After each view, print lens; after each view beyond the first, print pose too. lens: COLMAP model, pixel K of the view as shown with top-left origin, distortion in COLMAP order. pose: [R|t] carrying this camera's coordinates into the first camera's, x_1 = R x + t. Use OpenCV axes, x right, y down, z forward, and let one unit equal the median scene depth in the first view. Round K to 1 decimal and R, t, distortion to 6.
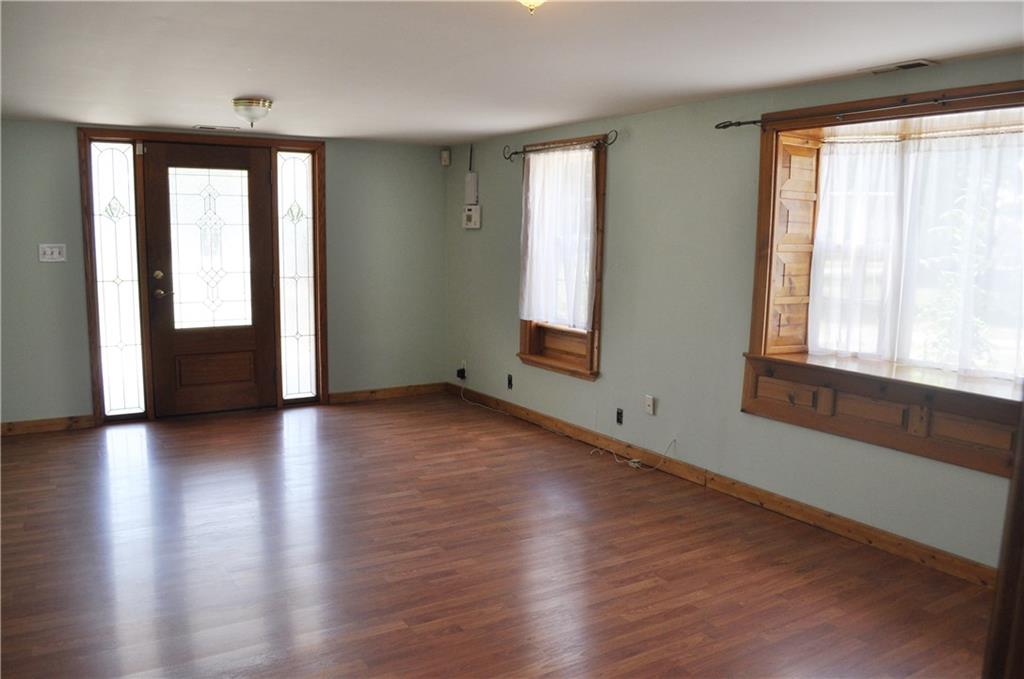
lens RADIAL K [[811.3, 0, 510.8], [0, 811.3, 345.1], [0, 0, 1]] dist [-0.053227, -0.006495]
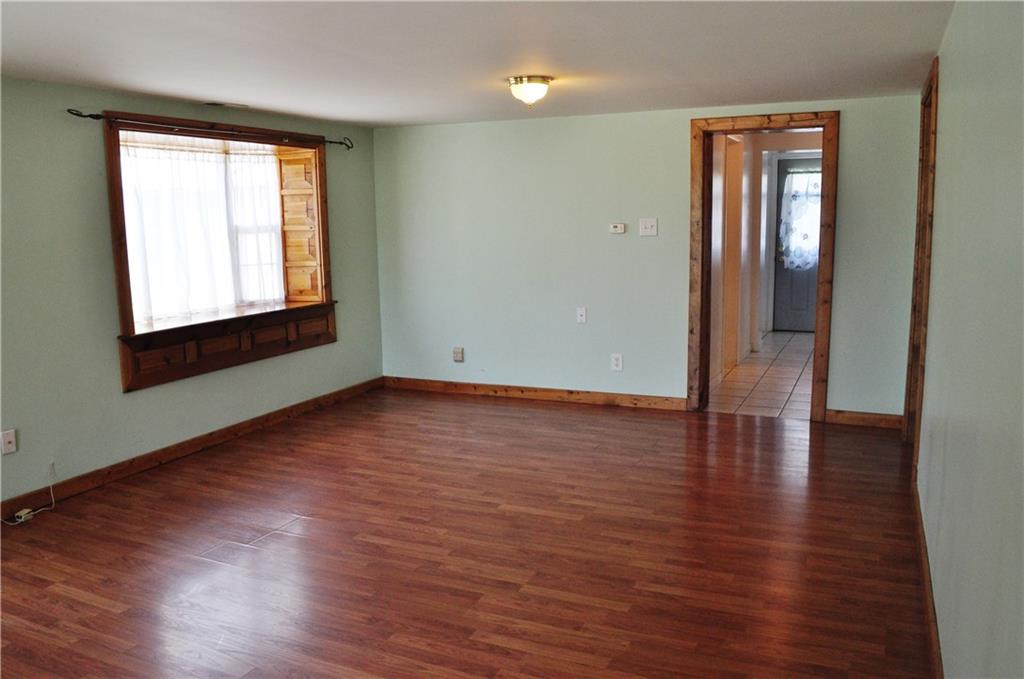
lens RADIAL K [[811.3, 0, 511.4], [0, 811.3, 337.3], [0, 0, 1]] dist [-0.053227, -0.006495]
pose [[-0.548323, -0.127234, 0.826531, -0.939268], [0.127789, 0.964003, 0.233172, -0.185088], [-0.826445, 0.233475, -0.512326, 1.232402]]
